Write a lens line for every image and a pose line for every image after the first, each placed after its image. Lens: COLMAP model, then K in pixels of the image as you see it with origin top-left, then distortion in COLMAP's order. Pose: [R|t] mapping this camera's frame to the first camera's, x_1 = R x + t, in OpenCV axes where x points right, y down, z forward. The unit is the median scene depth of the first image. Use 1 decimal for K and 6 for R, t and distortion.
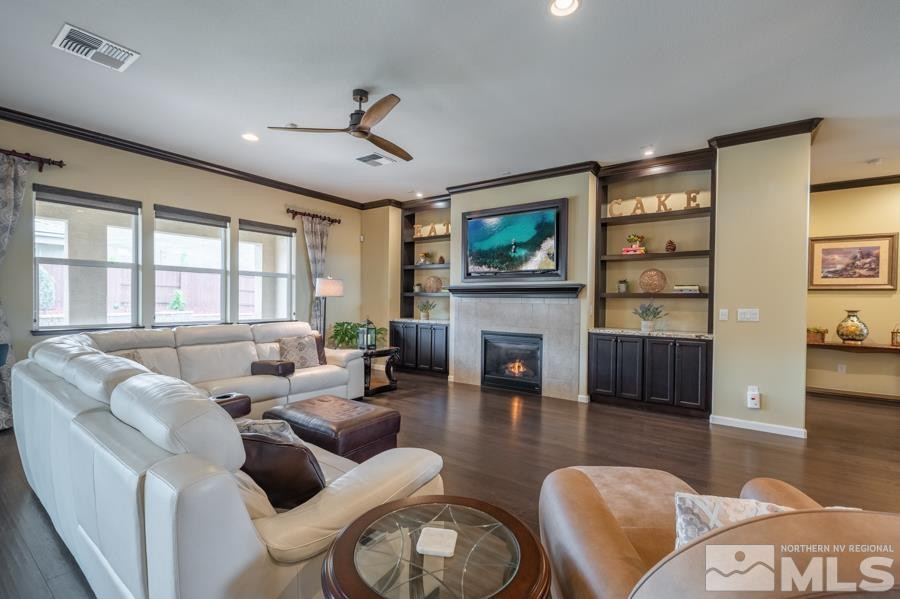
lens RADIAL K [[393.4, 0, 451.8], [0, 393.4, 302.1], [0, 0, 1]] dist [0.001170, -0.000062]
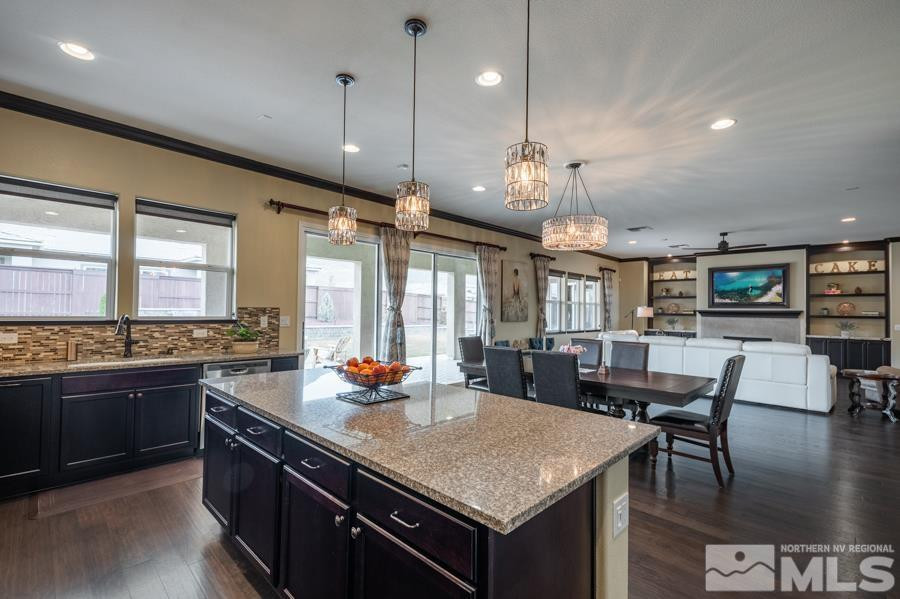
lens RADIAL K [[403.2, 0, 448.9], [0, 403.2, 303.8], [0, 0, 1]] dist [0.006051, -0.000286]
pose [[0.989589, -0.003775, -0.143869, -0.993074], [-0.000137, 0.999631, -0.027173, -0.025778], [0.143919, 0.026910, 0.989224, -1.069317]]
